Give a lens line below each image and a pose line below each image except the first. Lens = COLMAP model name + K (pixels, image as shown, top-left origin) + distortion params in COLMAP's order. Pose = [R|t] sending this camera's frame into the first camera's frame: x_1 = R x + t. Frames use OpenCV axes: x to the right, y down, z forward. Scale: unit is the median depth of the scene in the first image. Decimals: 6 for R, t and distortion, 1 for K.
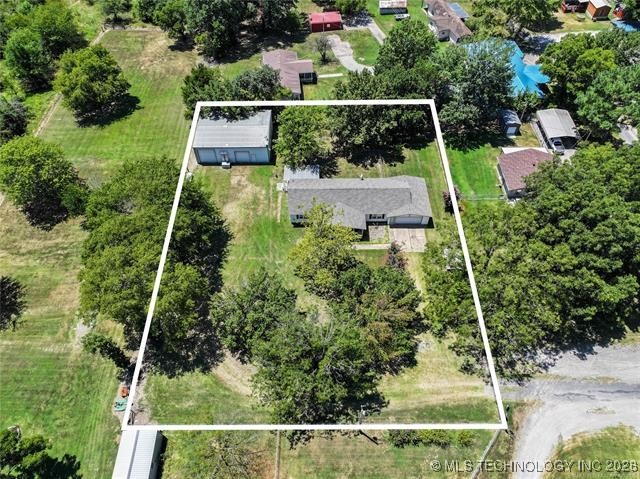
lens RADIAL K [[446.1, 0, 320.0], [0, 446.1, 239.5], [0, 0, 1]] dist [0.007183, 0.007551]
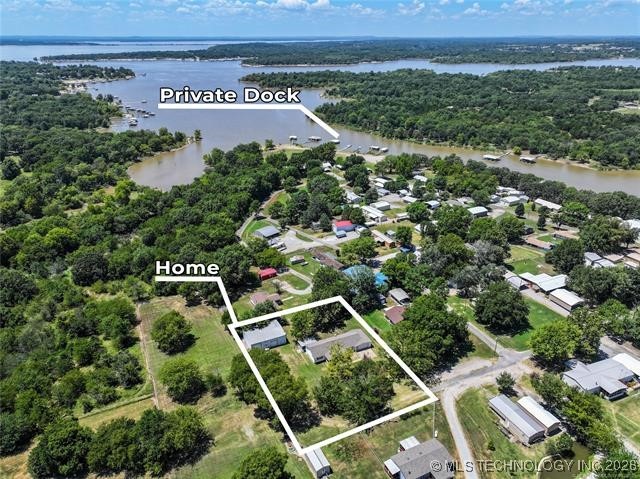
lens RADIAL K [[446.1, 0, 320.0], [0, 446.1, 239.5], [0, 0, 1]] dist [0.007183, 0.007551]
pose [[0.907542, -0.171377, 0.383402, -0.651859], [0.329911, 0.855837, -0.398374, 0.270464], [-0.259857, 0.488030, 0.833247, -0.910819]]
